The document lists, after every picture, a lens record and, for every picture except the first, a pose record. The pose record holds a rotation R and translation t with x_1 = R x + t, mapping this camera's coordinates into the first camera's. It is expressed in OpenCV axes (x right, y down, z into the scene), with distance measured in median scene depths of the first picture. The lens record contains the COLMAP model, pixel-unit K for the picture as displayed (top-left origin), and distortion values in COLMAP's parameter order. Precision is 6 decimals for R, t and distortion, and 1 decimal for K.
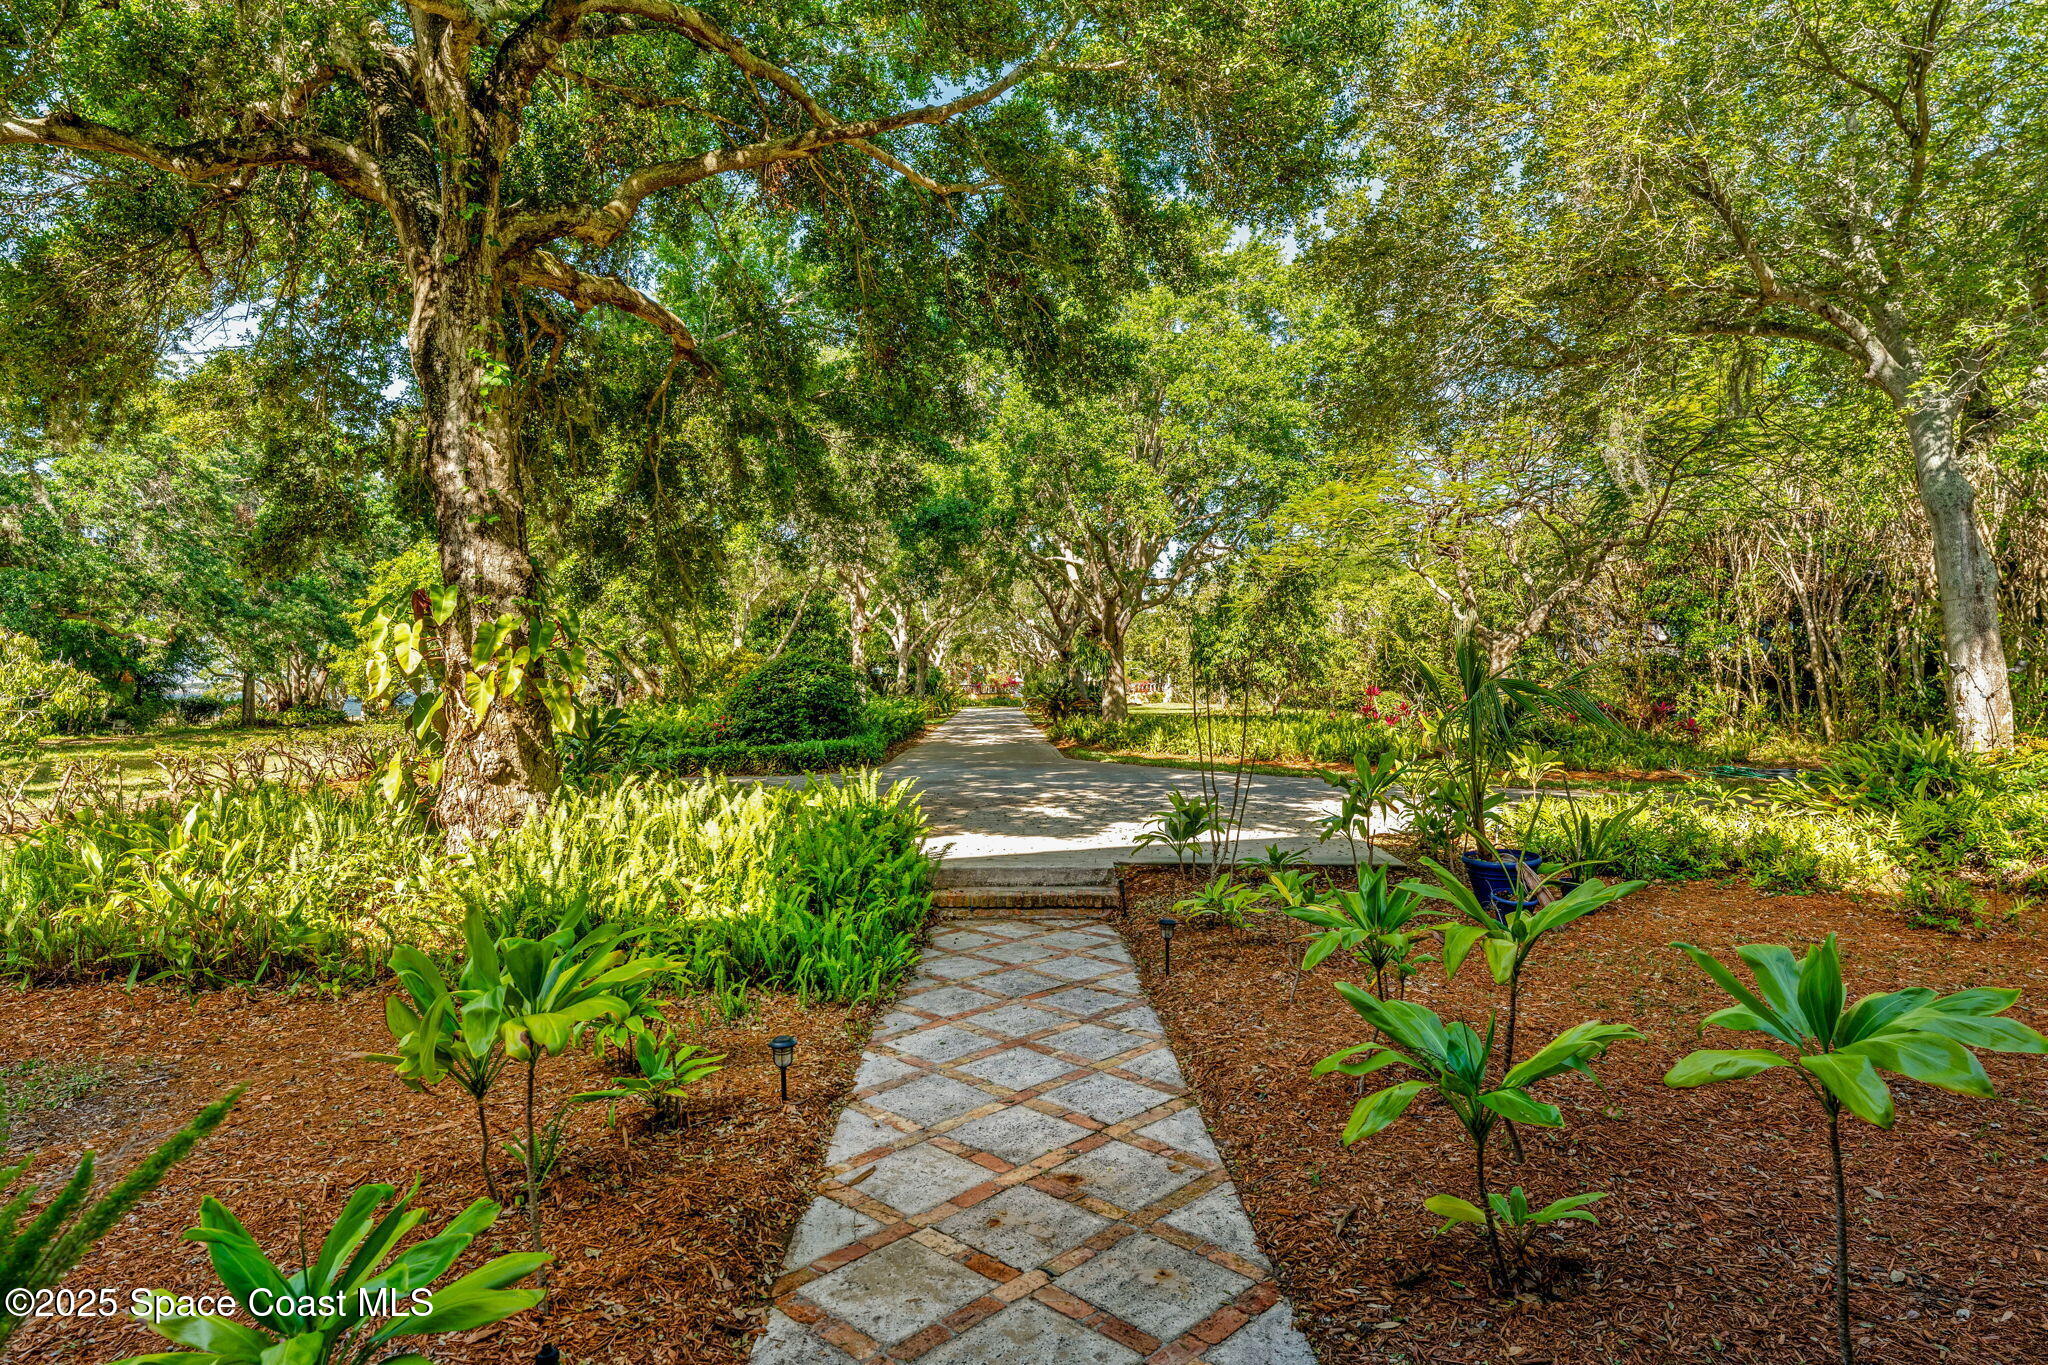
lens RADIAL K [[823.2, 0, 1024.0], [0, 823.2, 682.5], [0, 0, 1]] dist [-0.000874, -0.000080]
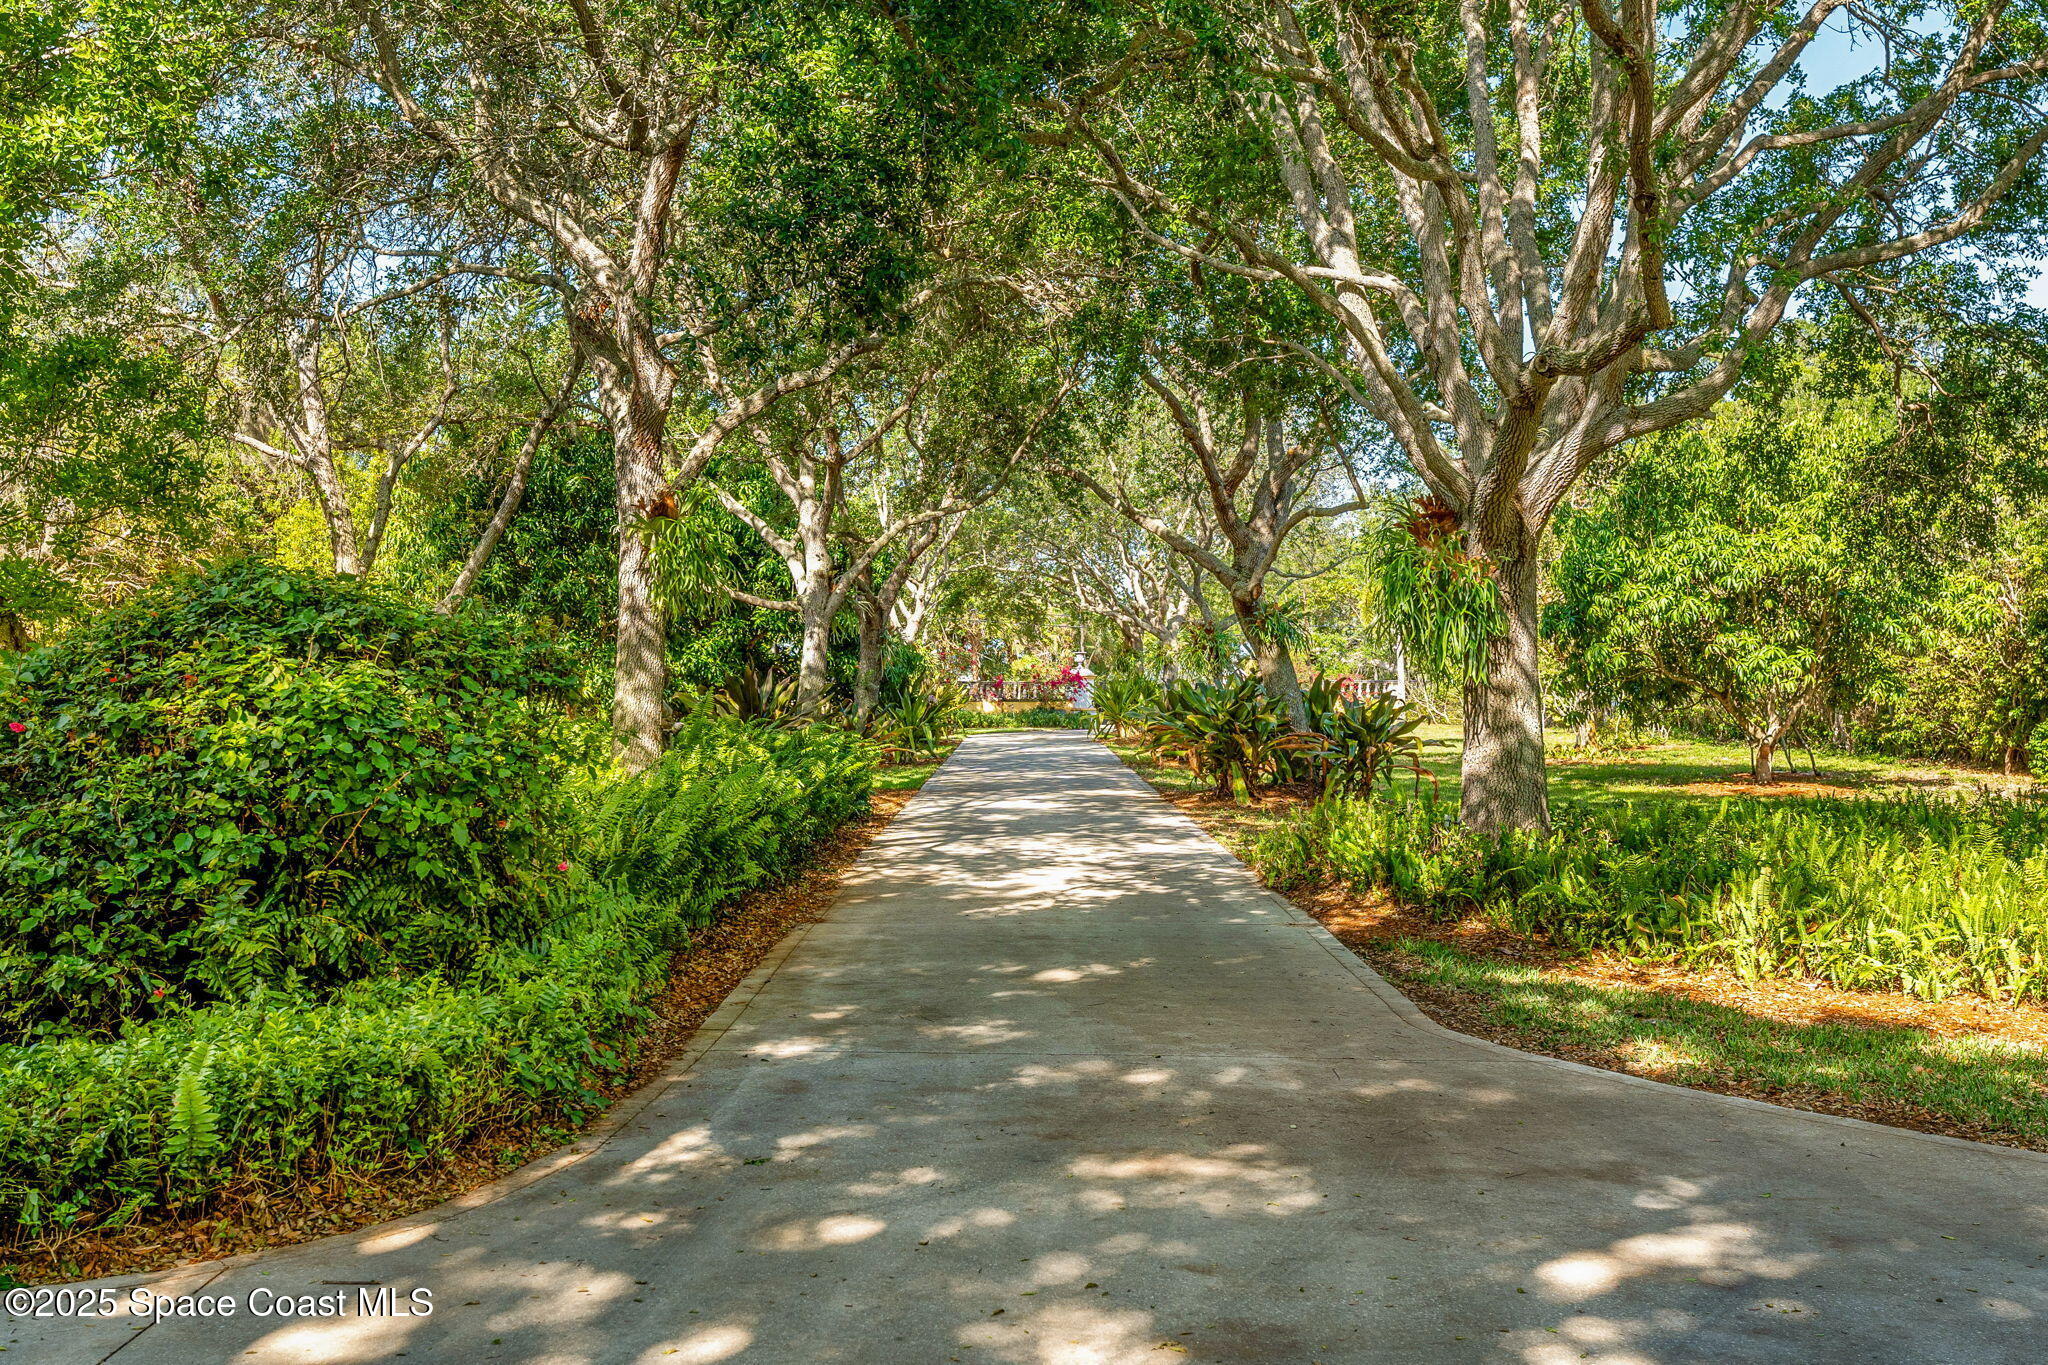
lens RADIAL K [[823.2, 0, 1024.0], [0, 823.2, 682.5], [0, 0, 1]] dist [-0.000874, -0.000080]
pose [[0.999729, 0.005172, 0.022695, -0.059928], [-0.005626, 0.999785, 0.019979, -0.007137], [-0.022586, -0.020101, 0.999543, 0.617866]]
